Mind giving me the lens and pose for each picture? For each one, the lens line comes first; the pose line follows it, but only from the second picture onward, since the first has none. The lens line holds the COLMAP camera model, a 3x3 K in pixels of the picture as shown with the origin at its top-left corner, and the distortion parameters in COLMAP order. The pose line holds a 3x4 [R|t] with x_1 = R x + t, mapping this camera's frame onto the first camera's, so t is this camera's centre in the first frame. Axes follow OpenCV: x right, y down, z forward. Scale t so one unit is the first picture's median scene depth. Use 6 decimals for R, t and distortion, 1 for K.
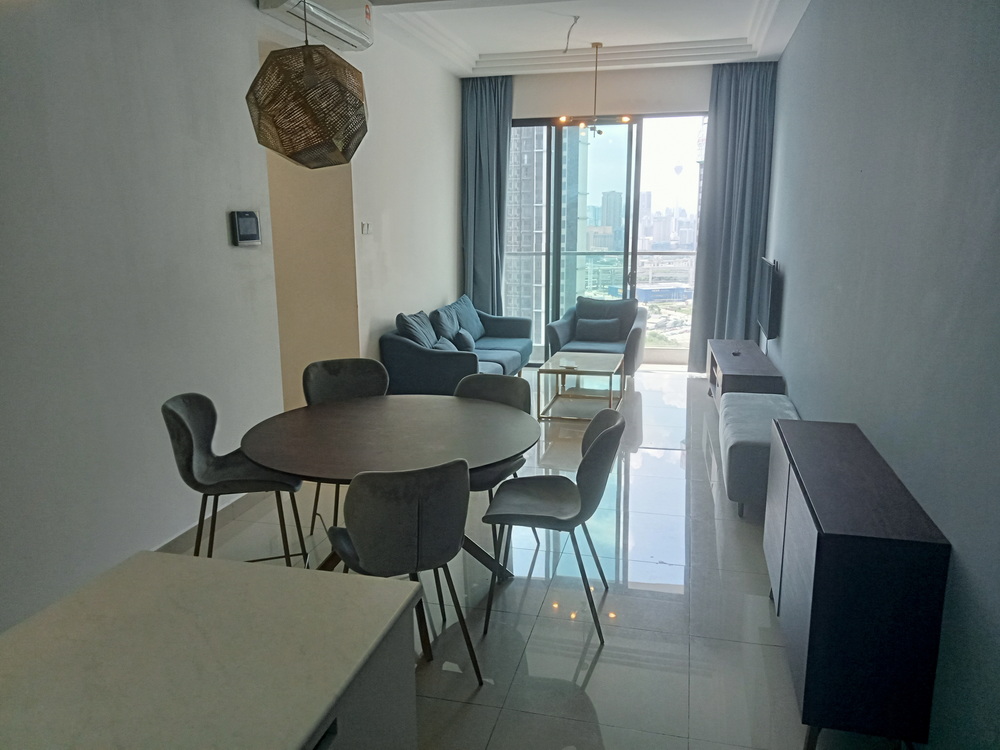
lens RADIAL K [[739.2, 0, 514.9], [0, 739.2, 371.3], [0, 0, 1]] dist [0.061081, -0.064680]
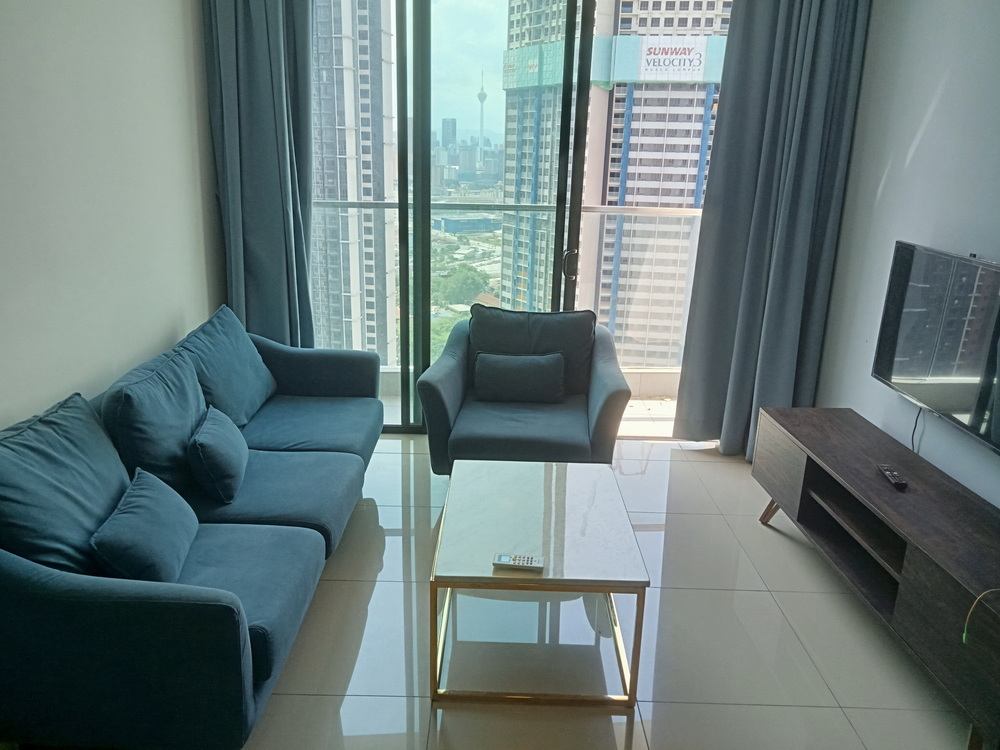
lens RADIAL K [[741.8, 0, 500.0], [0, 741.8, 375.0], [0, 0, 1]] dist [0.033456, 0.004692]
pose [[0.972662, -0.038393, 0.229028, -0.011081], [0.016149, 0.995034, 0.098220, -0.103145], [-0.231662, -0.091837, 0.968452, 0.522013]]
